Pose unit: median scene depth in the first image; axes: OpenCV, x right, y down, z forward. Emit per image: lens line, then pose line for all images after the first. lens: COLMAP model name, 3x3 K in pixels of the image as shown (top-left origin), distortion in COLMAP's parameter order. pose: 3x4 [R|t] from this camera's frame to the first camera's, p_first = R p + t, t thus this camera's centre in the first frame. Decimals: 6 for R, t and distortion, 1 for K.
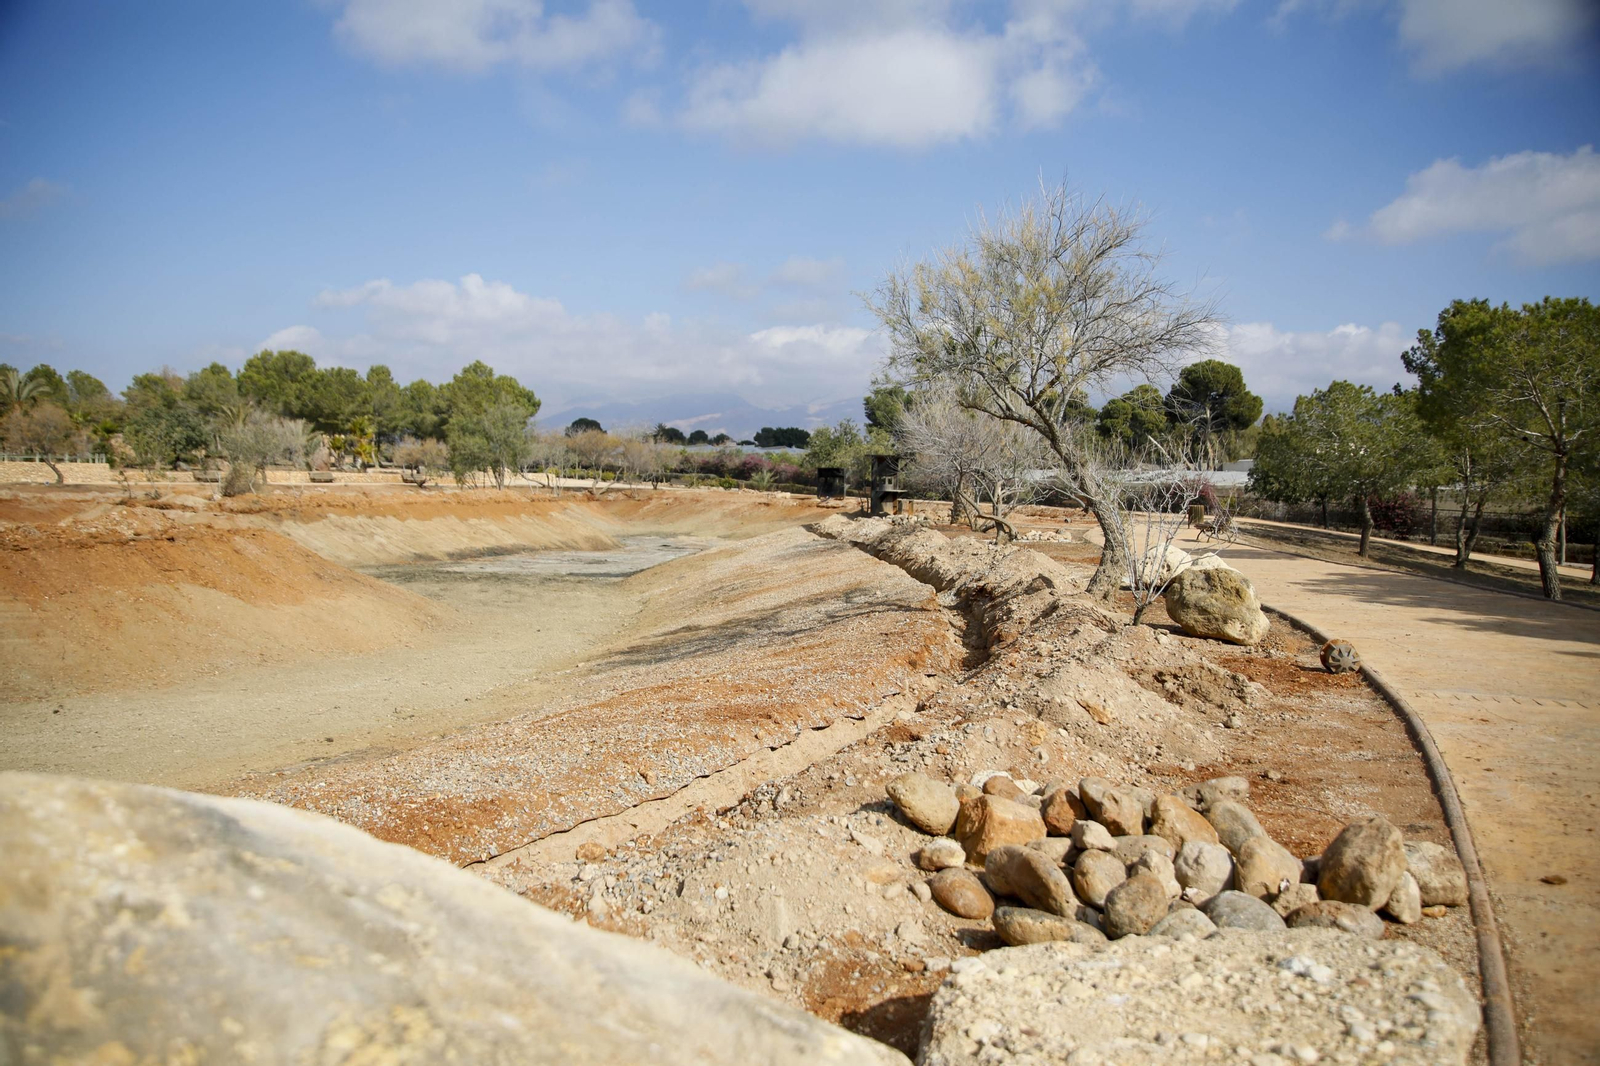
lens RADIAL K [[1286.7, 0, 800.7], [0, 1286.7, 530.8], [0, 0, 1]] dist [-0.001728, -0.000237]
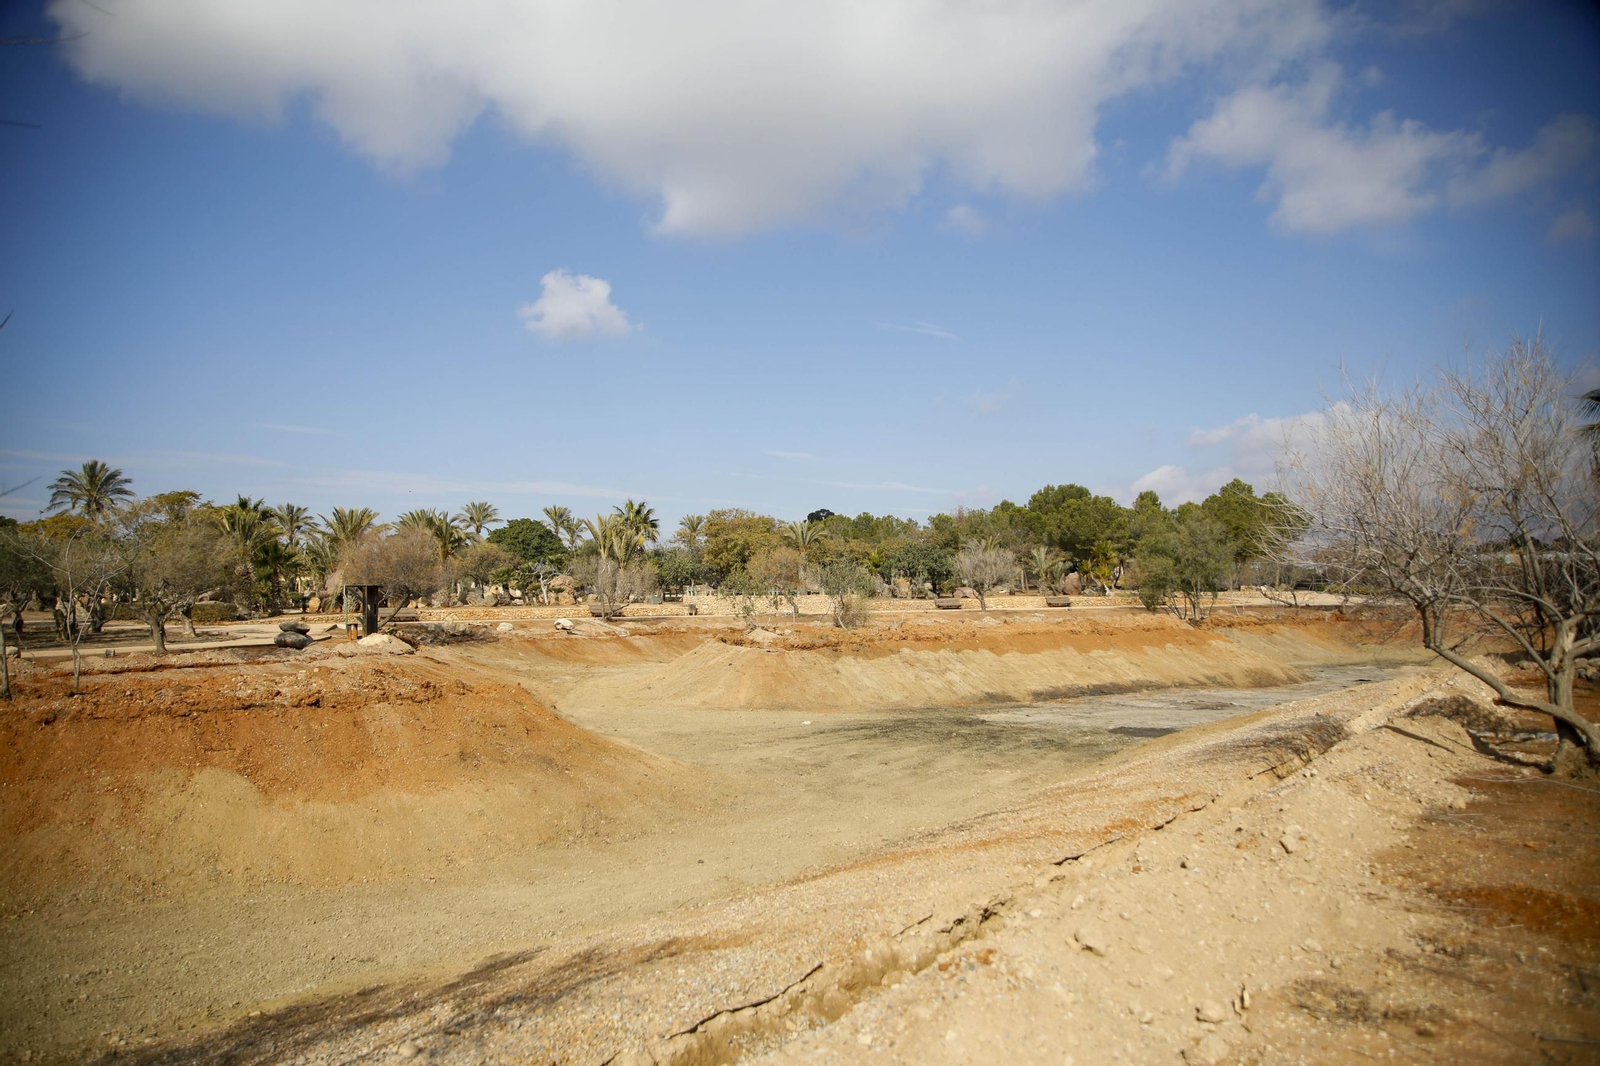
lens RADIAL K [[1150.1, 0, 802.0], [0, 1150.1, 536.6], [0, 0, 1]] dist [-0.035674, 0.003406]
pose [[0.776193, -0.055764, -0.628024, 0.053120], [-0.002483, 0.995803, -0.091490, -0.008568], [0.630490, 0.072573, 0.772797, 0.147498]]
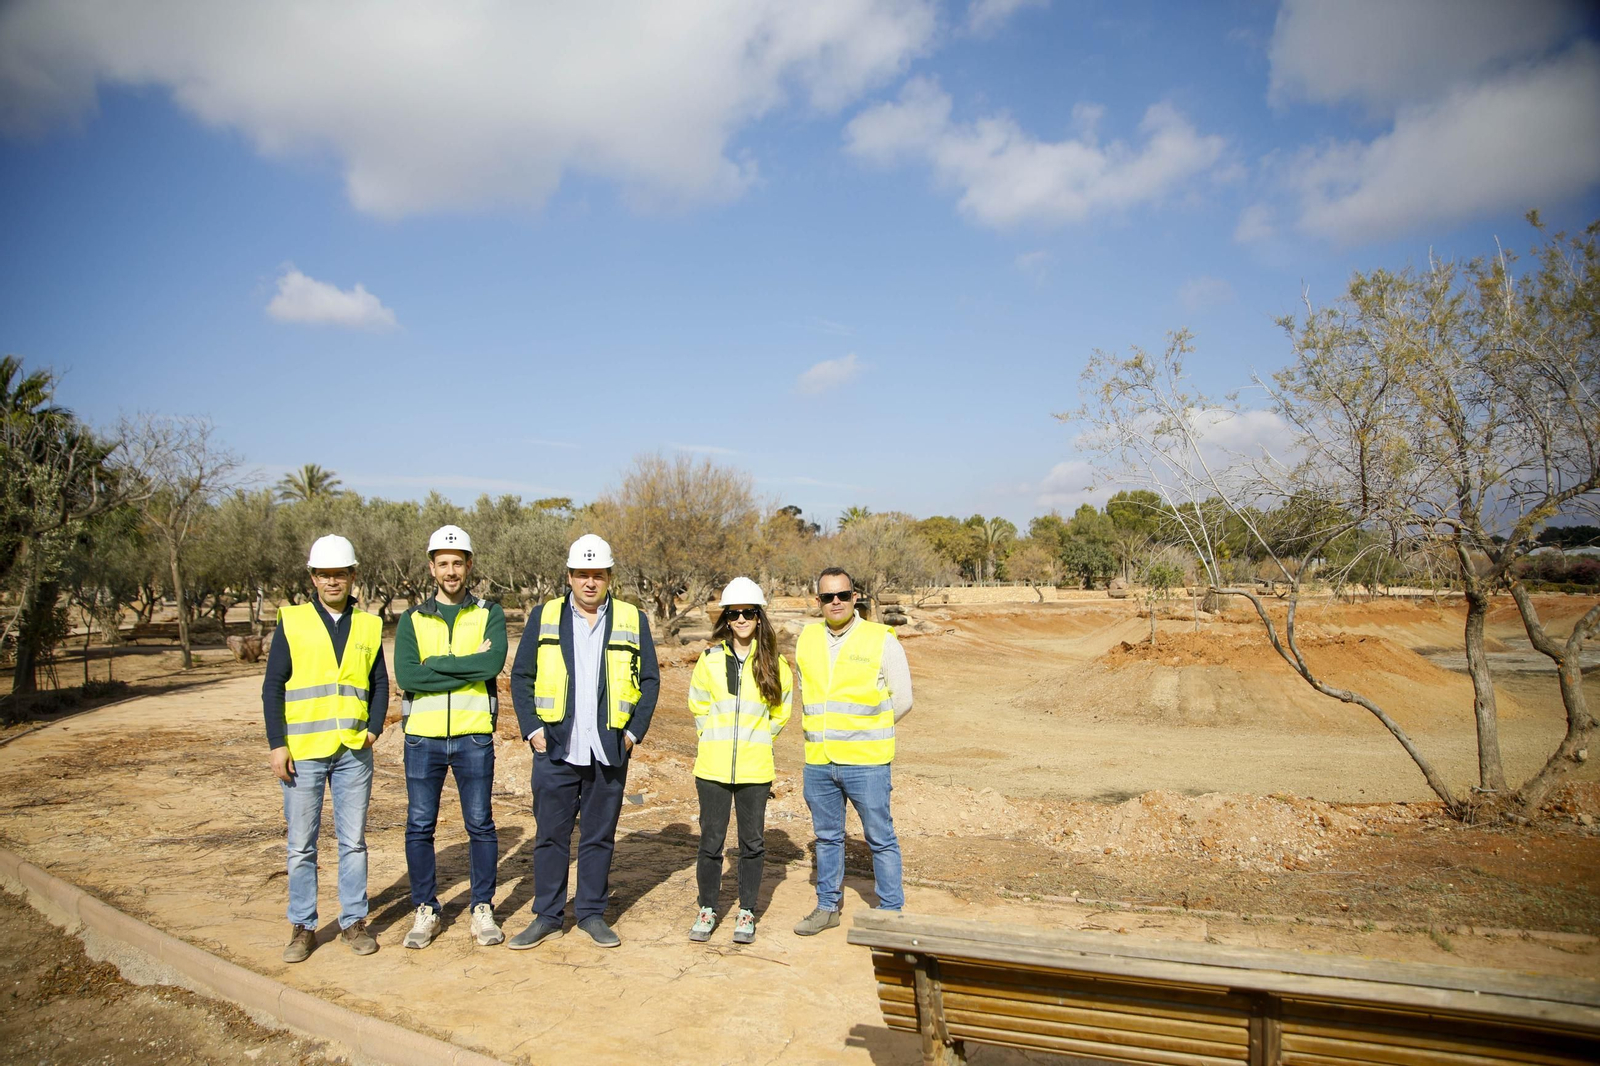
lens RADIAL K [[1150.1, 0, 802.6], [0, 1150.1, 531.7], [0, 0, 1]] dist [-0.035674, 0.003406]
pose [[0.821731, -0.052441, -0.567458, -0.054316], [0.001004, 0.995889, -0.090581, -0.000212], [0.569875, 0.073863, 0.818405, -0.124177]]
